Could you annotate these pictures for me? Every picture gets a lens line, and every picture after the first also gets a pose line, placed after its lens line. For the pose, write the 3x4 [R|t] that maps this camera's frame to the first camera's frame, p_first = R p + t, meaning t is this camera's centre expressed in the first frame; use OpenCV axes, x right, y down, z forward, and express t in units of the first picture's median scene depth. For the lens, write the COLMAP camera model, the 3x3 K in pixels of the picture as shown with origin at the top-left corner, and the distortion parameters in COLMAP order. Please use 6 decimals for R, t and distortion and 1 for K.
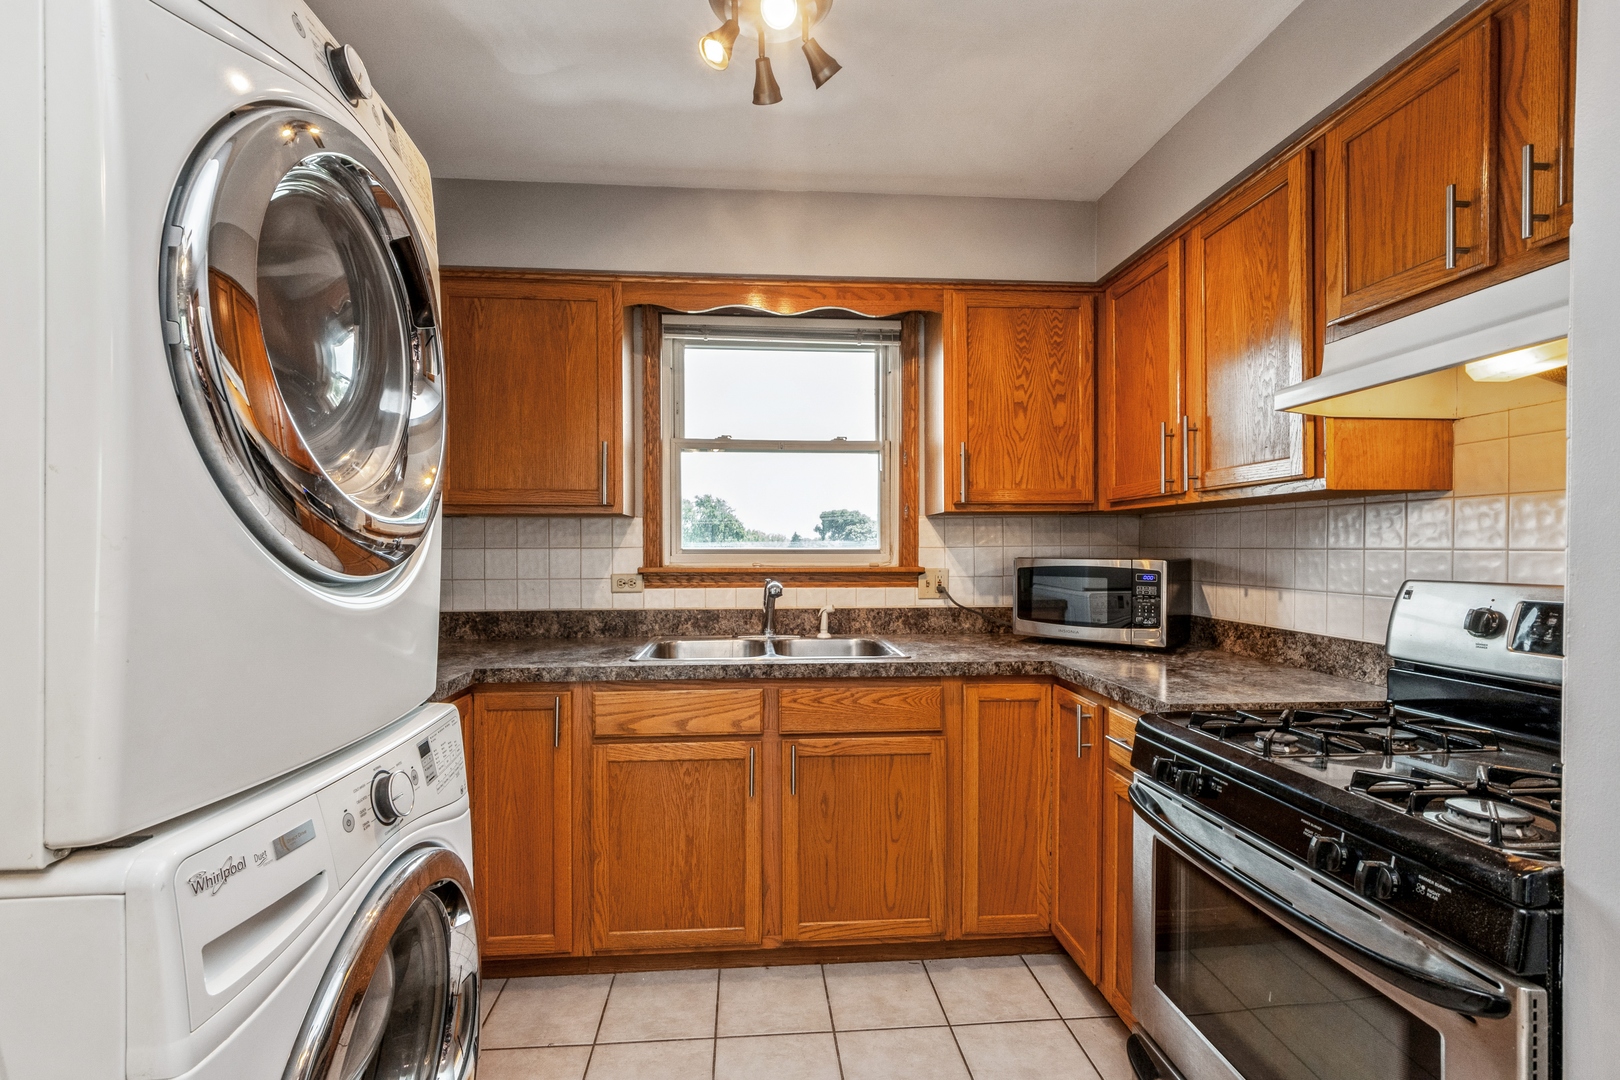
lens RADIAL K [[721.8, 0, 800.3], [0, 721.8, 548.5], [0, 0, 1]] dist [0.002450, -0.000958]
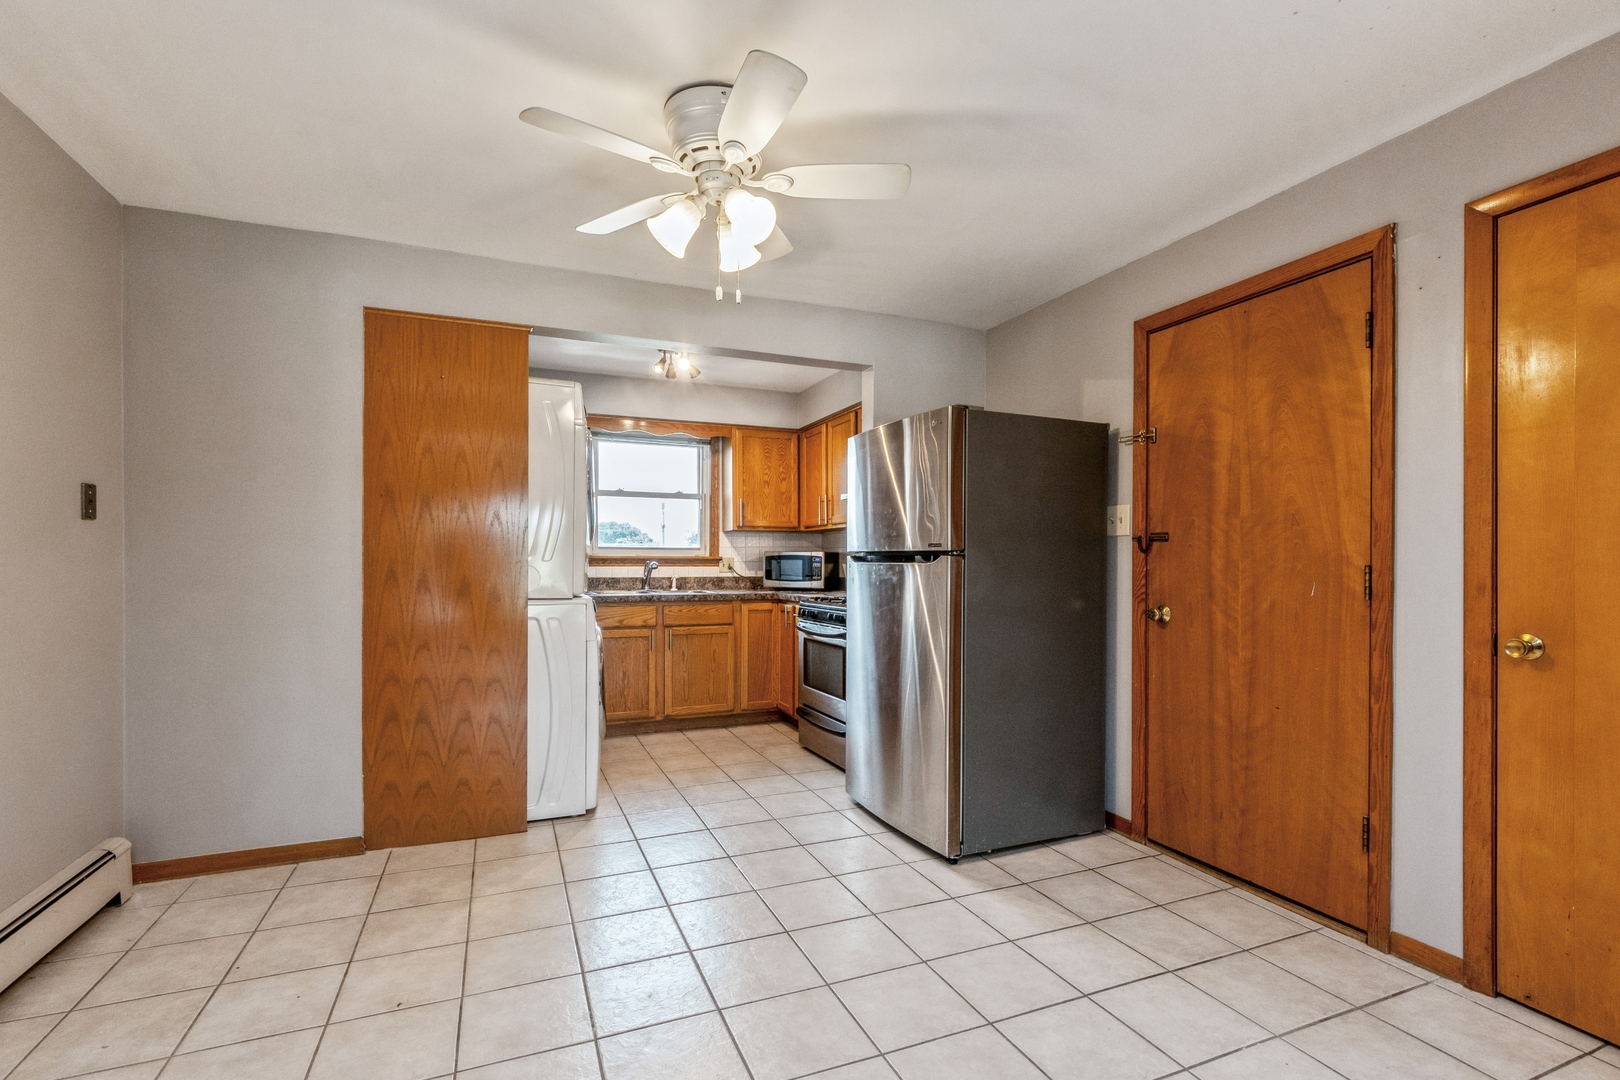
lens RADIAL K [[723.8, 0, 802.4], [0, 723.8, 568.0], [0, 0, 1]] dist [0.001453, -0.000166]
pose [[0.950091, -0.001397, 0.311971, -0.274247], [-0.001191, 0.999966, 0.008105, 0.044435], [-0.311972, -0.008073, 0.950057, -1.111646]]
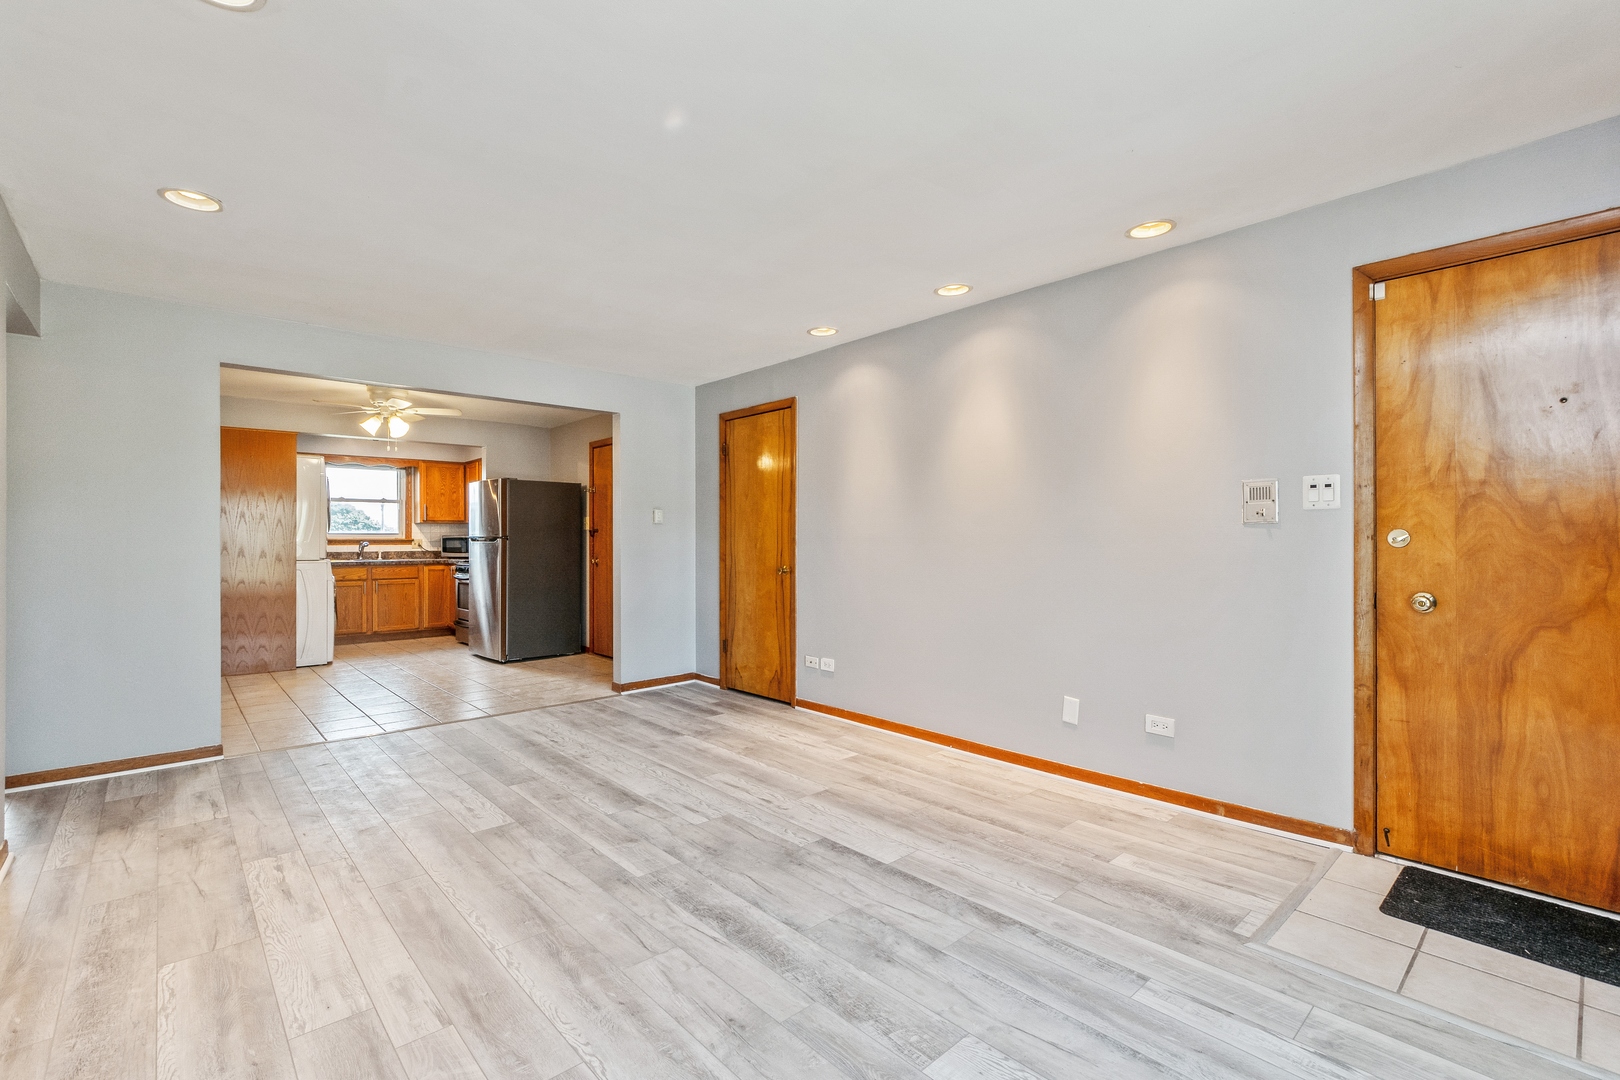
lens RADIAL K [[734.9, 0, 810.0], [0, 734.9, 540.0], [0, 0, 1]] dist [0.000178, -0.000057]
pose [[0.794533, -0.003560, 0.607211, -0.473182], [0.004607, 0.999989, -0.000165, 0.044294], [-0.607204, 0.002929, 0.794541, -3.050023]]
